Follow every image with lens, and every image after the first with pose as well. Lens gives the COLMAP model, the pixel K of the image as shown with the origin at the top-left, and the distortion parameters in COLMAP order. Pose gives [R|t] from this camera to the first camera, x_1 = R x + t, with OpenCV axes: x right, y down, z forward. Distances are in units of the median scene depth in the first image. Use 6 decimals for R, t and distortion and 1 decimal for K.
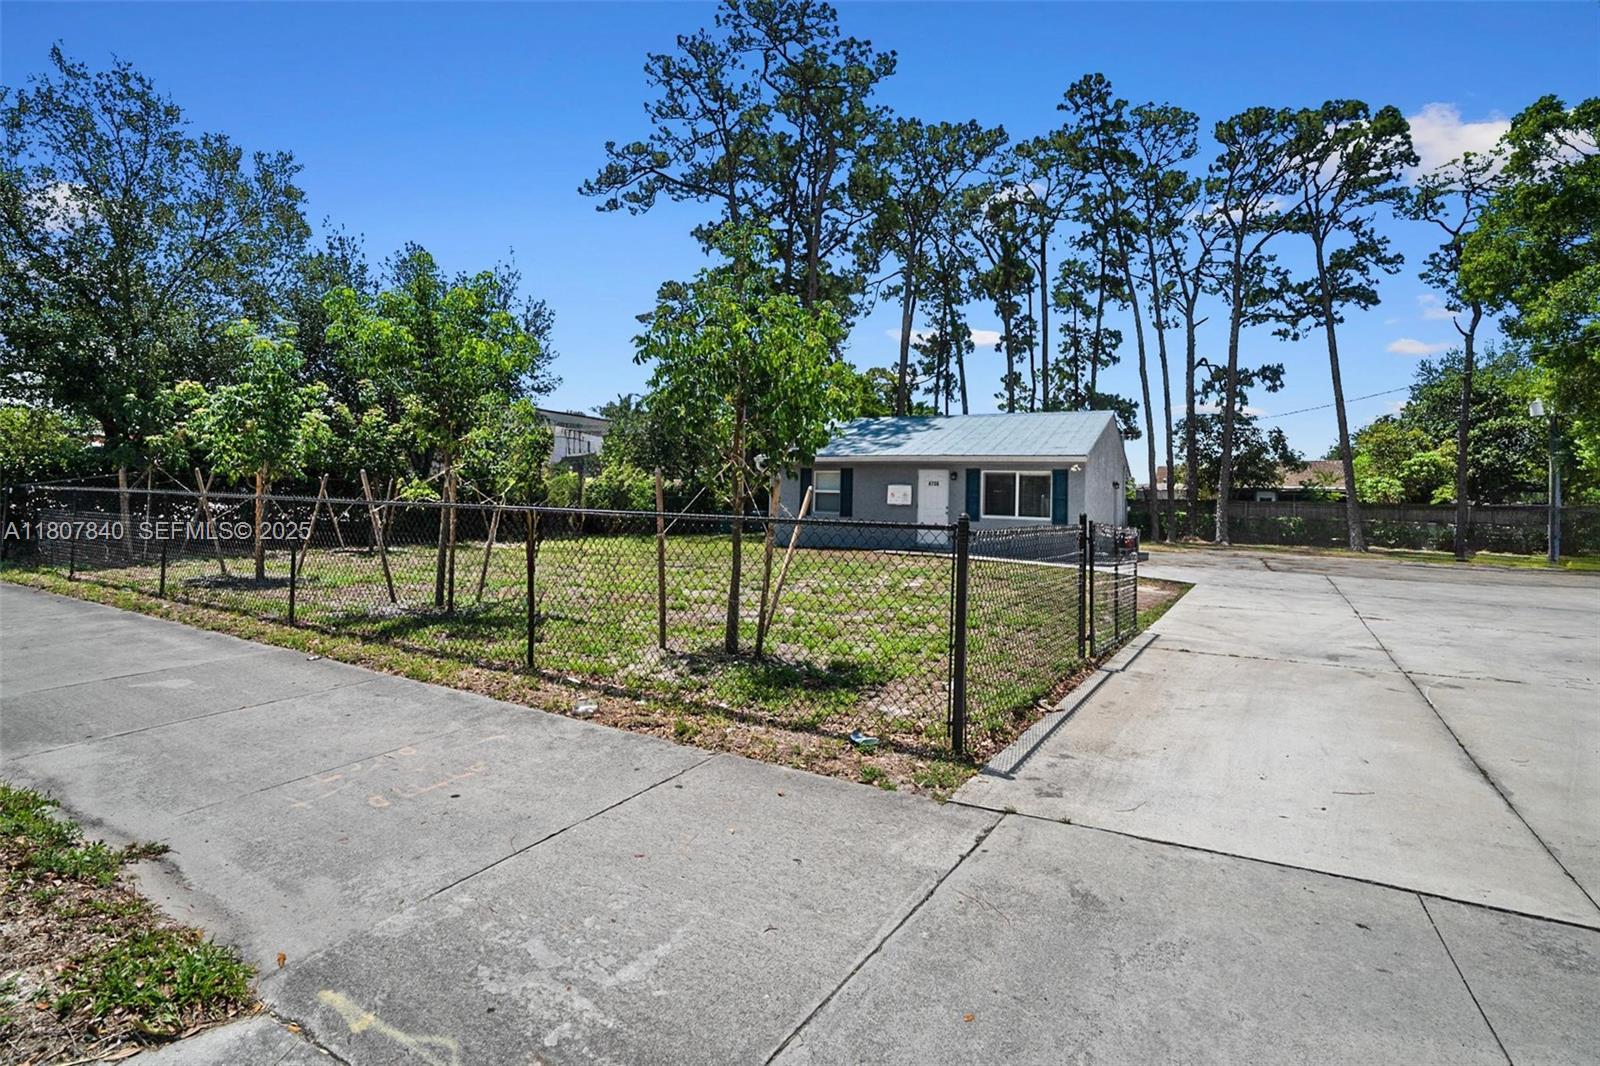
lens RADIAL K [[763.9, 0, 804.0], [0, 763.9, 500.9], [0, 0, 1]] dist [-0.040180, 0.000539]
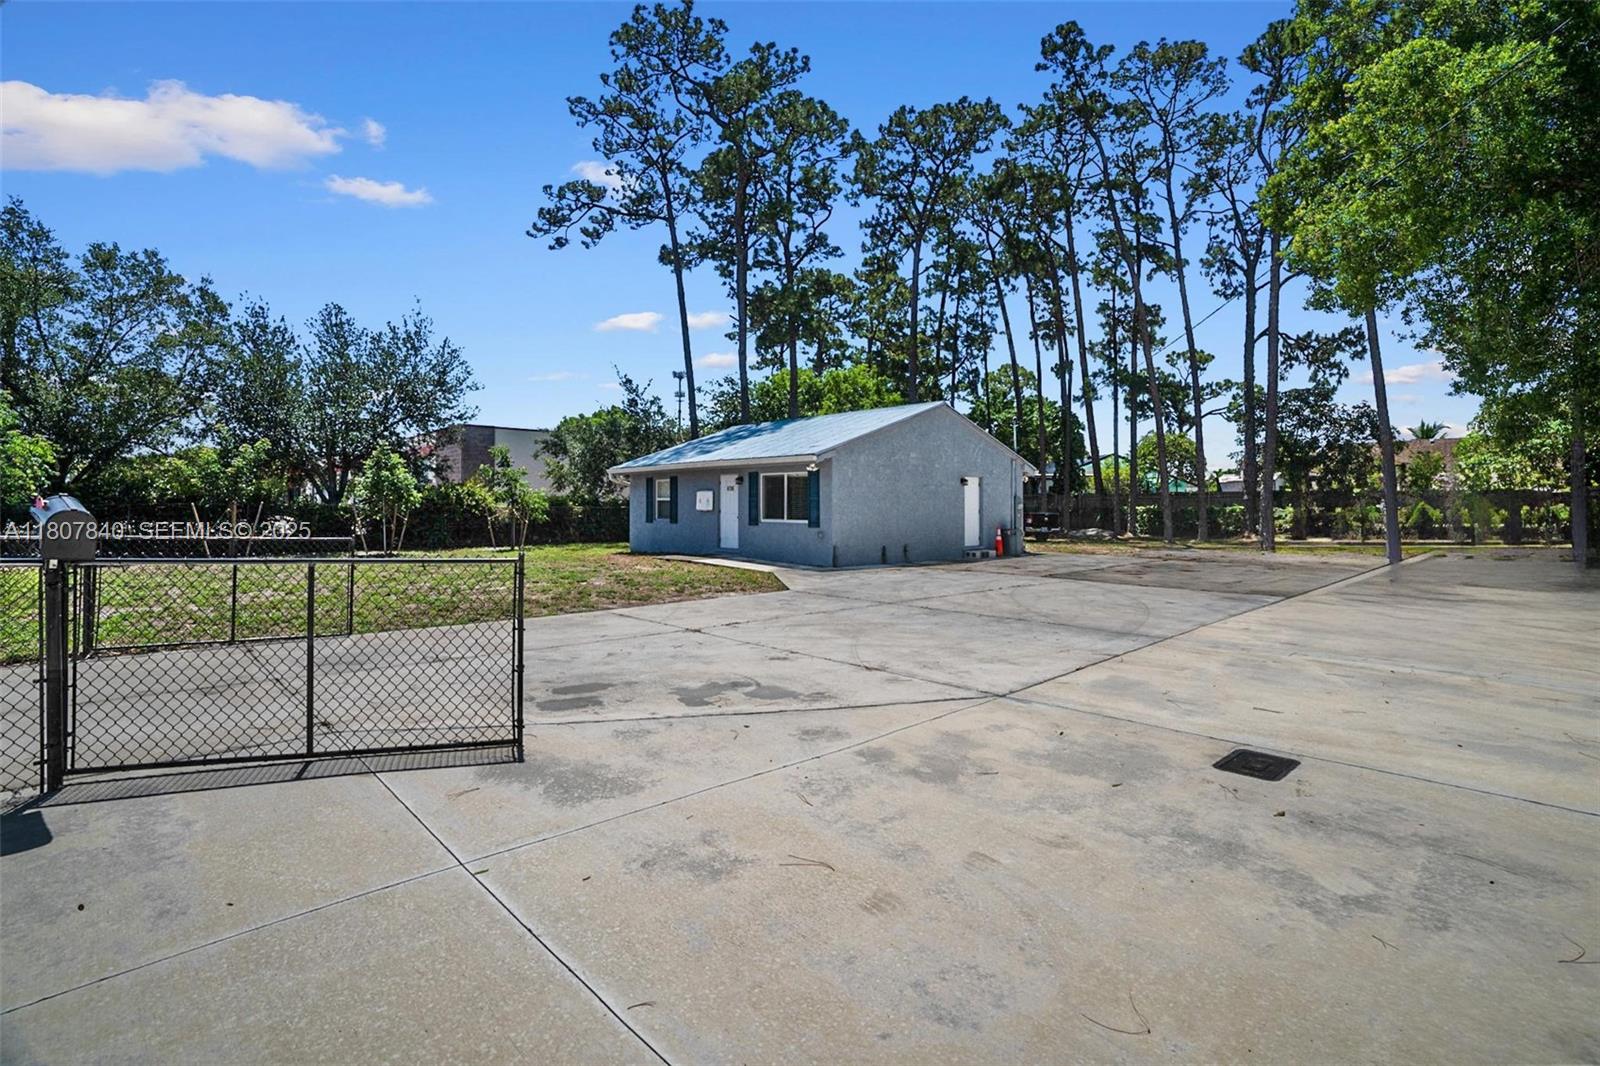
lens RADIAL K [[748.8, 0, 809.7], [0, 748.8, 520.0], [0, 0, 1]] dist [-0.038422, 0.001691]
pose [[0.958107, -0.023484, -0.285446, 0.285300], [0.028477, 0.999505, 0.013353, 0.004406], [0.284991, -0.020922, 0.958302, 0.049330]]
